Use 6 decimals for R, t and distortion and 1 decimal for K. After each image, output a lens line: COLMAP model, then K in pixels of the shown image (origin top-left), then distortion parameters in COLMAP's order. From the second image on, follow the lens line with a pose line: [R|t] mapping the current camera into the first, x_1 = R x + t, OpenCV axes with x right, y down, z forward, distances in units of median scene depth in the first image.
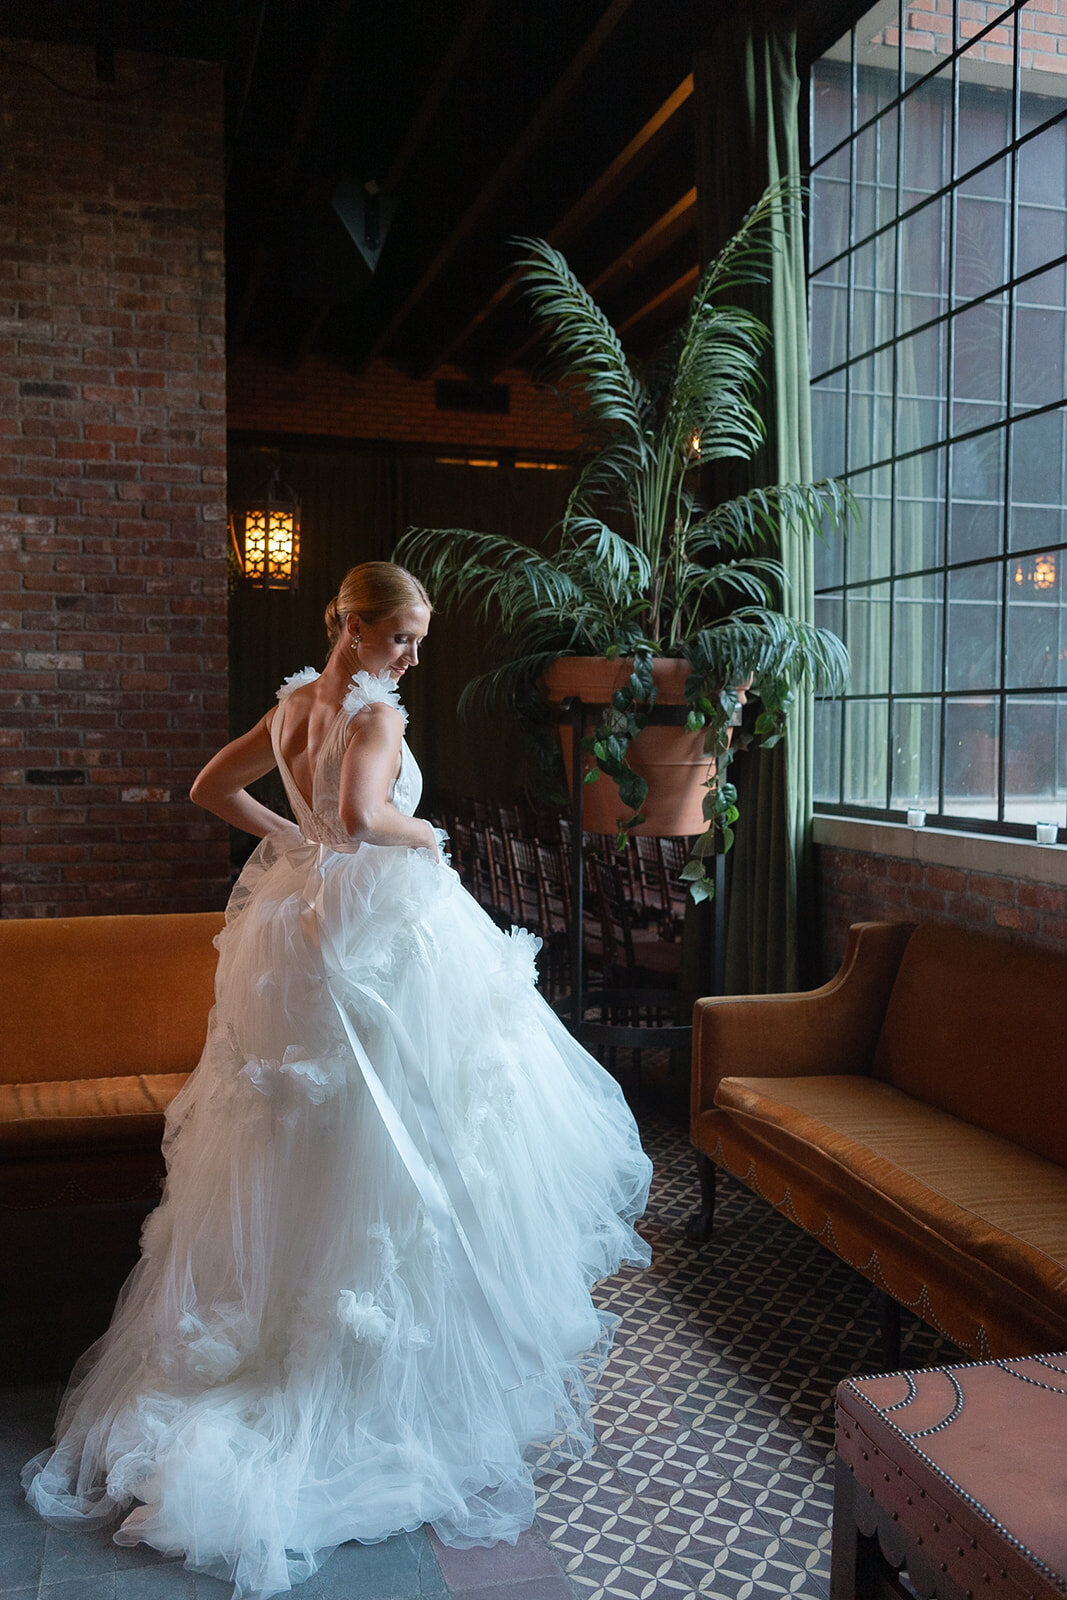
lens RADIAL K [[1408.7, 0, 528.3], [0, 1408.7, 804.2], [0, 0, 1]] dist [0.003600, -0.008636]
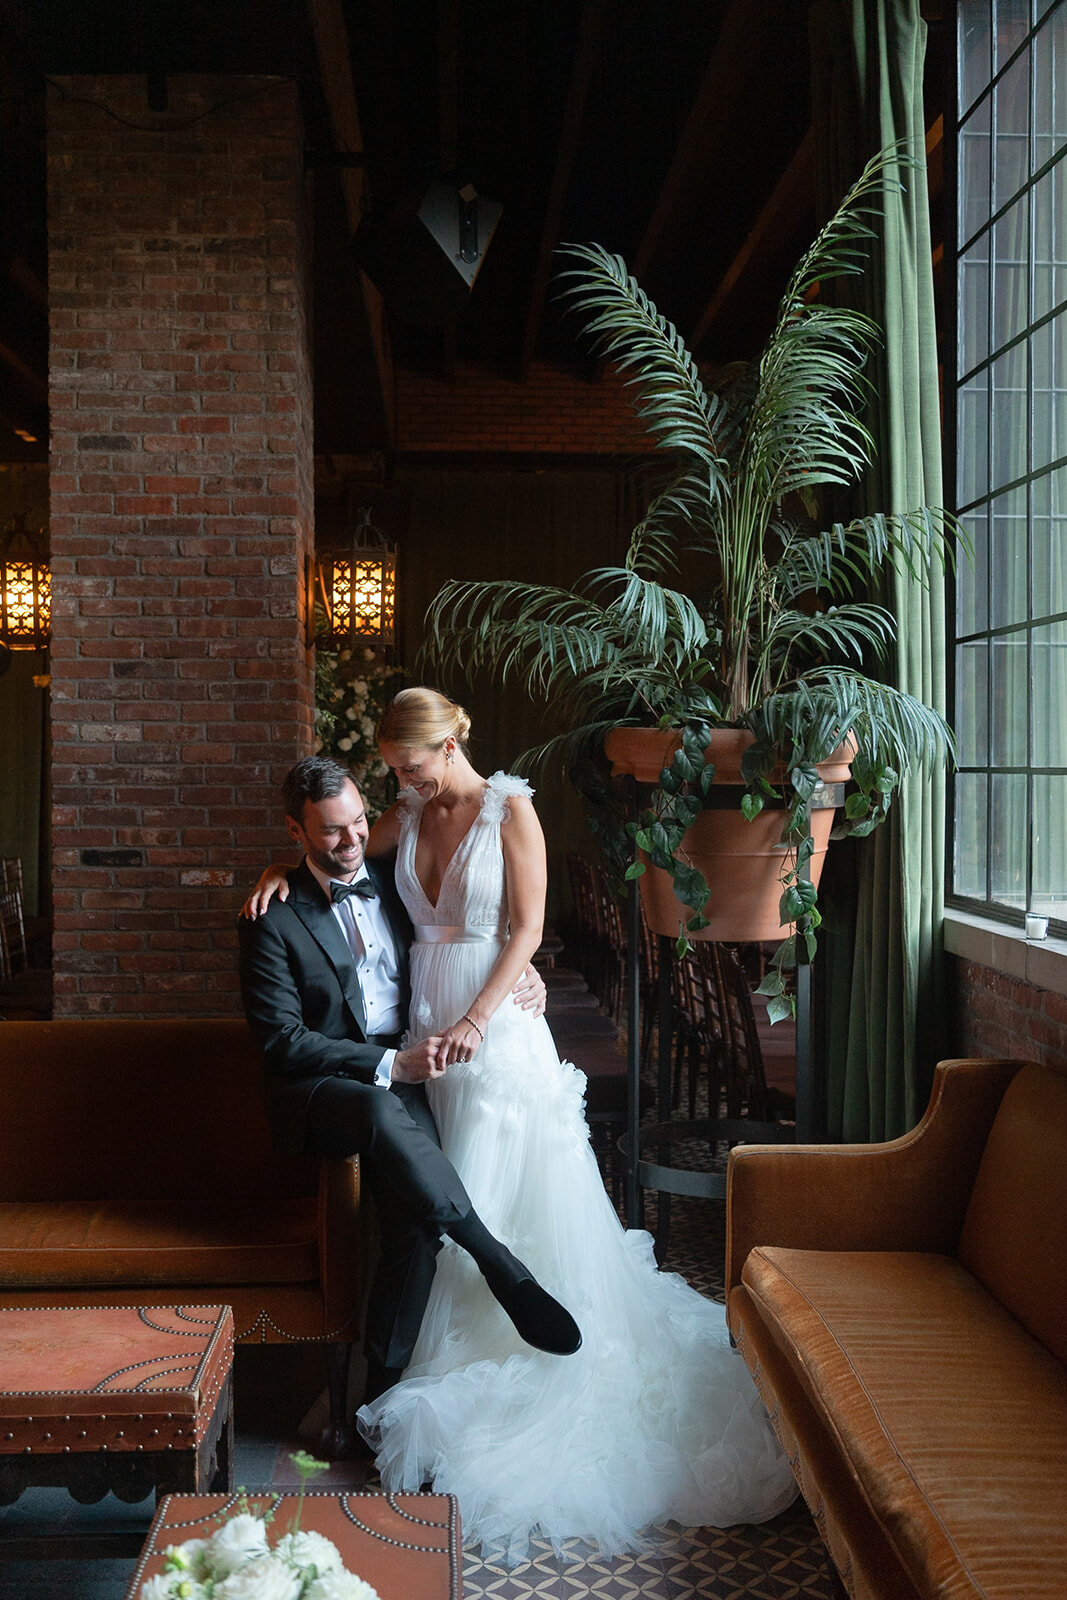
lens RADIAL K [[1614.4, 0, 528.8], [0, 1614.4, 791.9], [0, 0, 1]] dist [0.011183, 0.000000]
pose [[0.970132, -0.000445, -0.242577, 0.187807], [-0.008449, 0.999330, -0.035625, -0.027359], [0.242430, 0.036610, 0.969478, 0.039617]]
